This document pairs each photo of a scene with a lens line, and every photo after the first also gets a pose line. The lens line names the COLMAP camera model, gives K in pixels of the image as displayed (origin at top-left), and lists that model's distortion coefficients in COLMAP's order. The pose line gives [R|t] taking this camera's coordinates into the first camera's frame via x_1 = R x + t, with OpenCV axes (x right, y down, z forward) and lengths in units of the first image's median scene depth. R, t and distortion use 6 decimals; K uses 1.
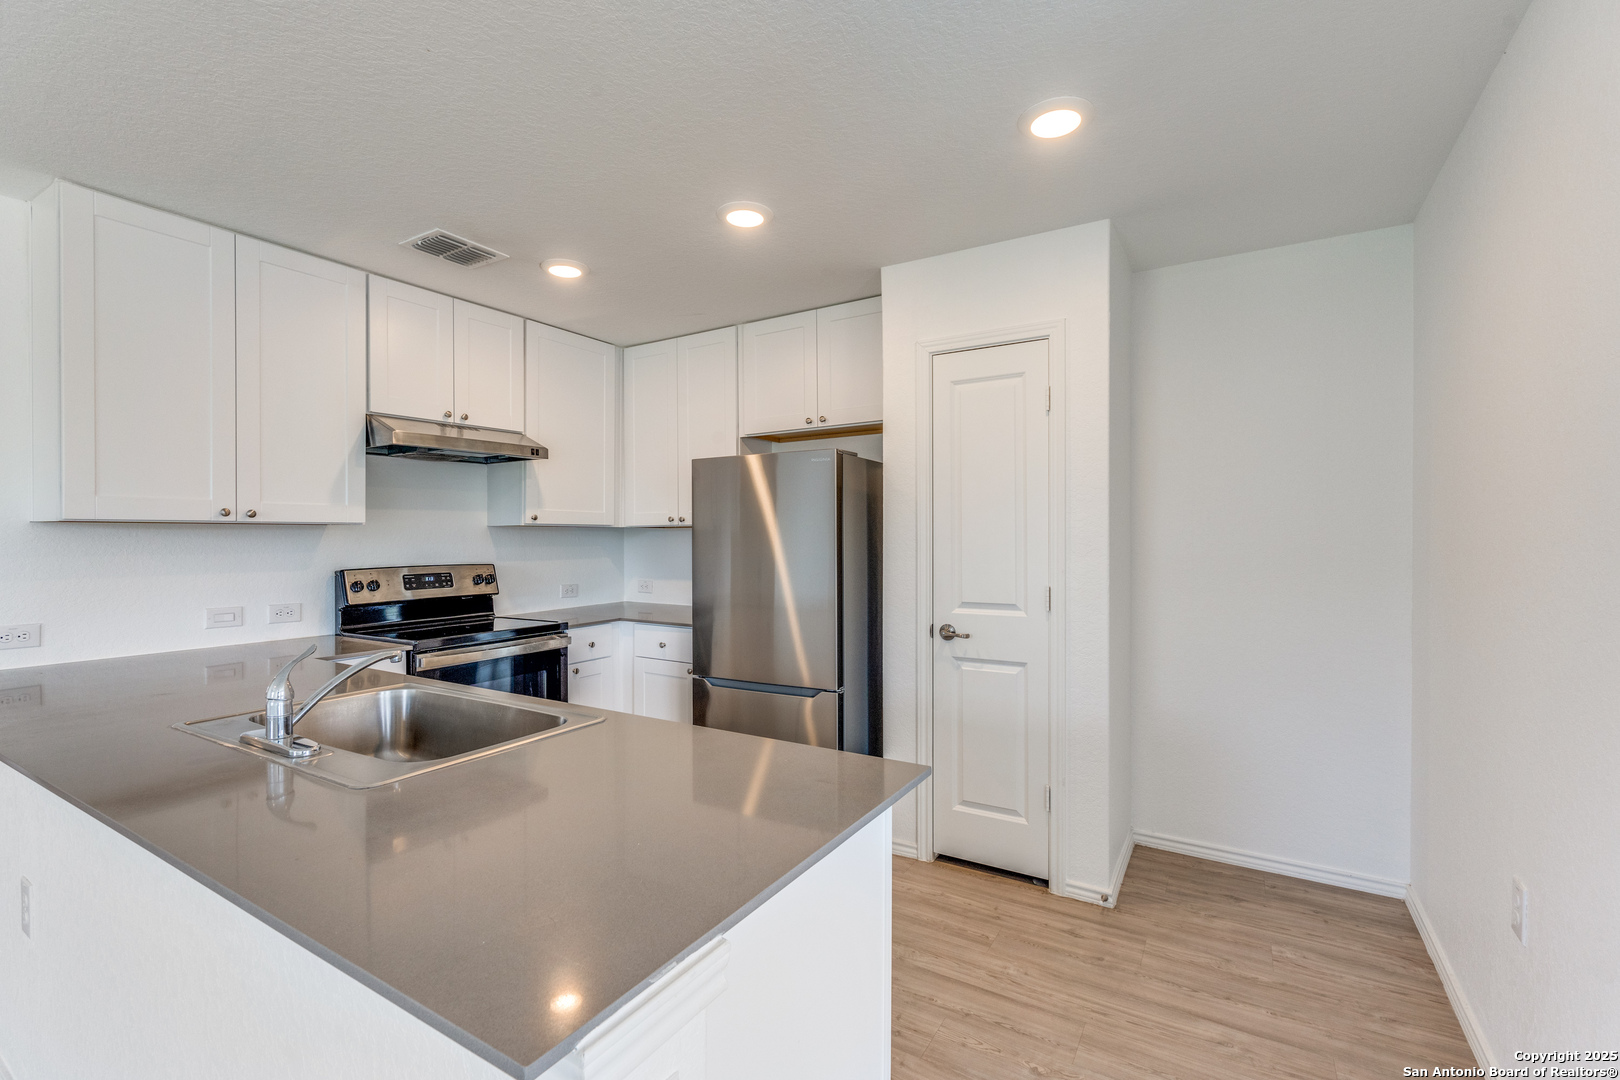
lens RADIAL K [[717.9, 0, 808.9], [0, 717.9, 533.9], [0, 0, 1]] dist [-0.002594, 0.000709]
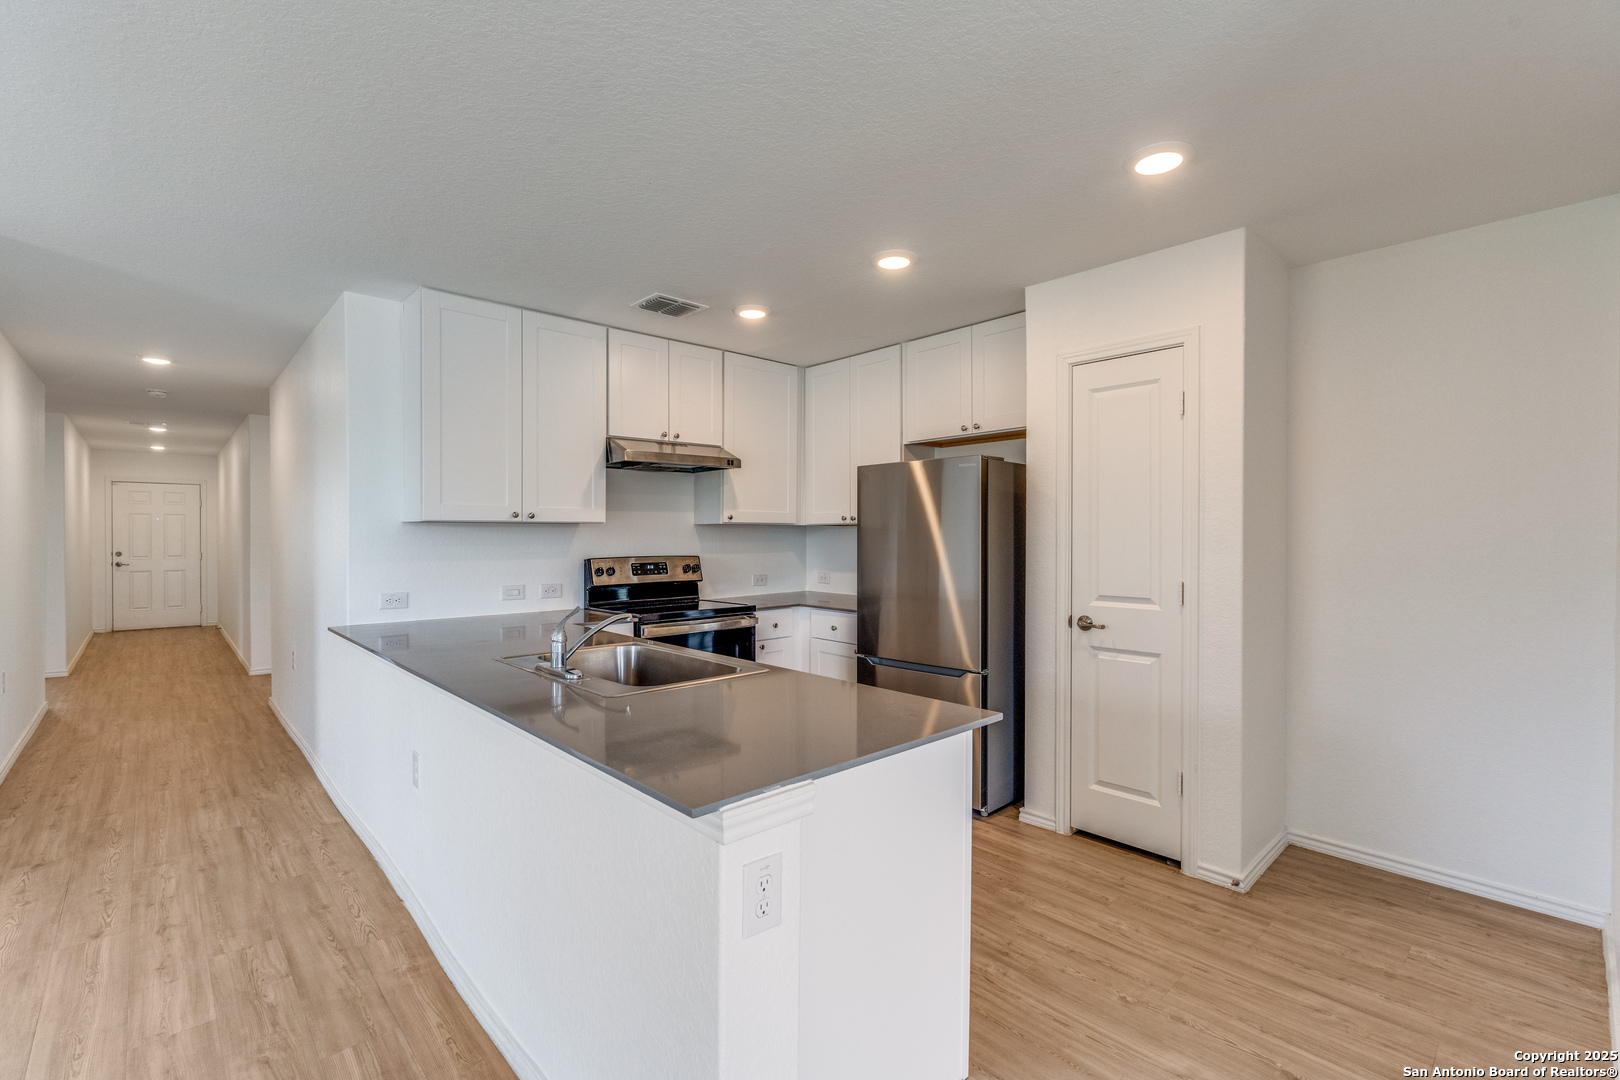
lens RADIAL K [[717.9, 0, 798.7], [0, 717.9, 526.0], [0, 0, 1]] dist [-0.002594, 0.000709]
pose [[0.959832, -0.000210, -0.280574, 0.084945], [-0.001876, 0.999973, -0.007166, 0.000054], [0.280568, 0.007405, 0.959806, -0.156580]]
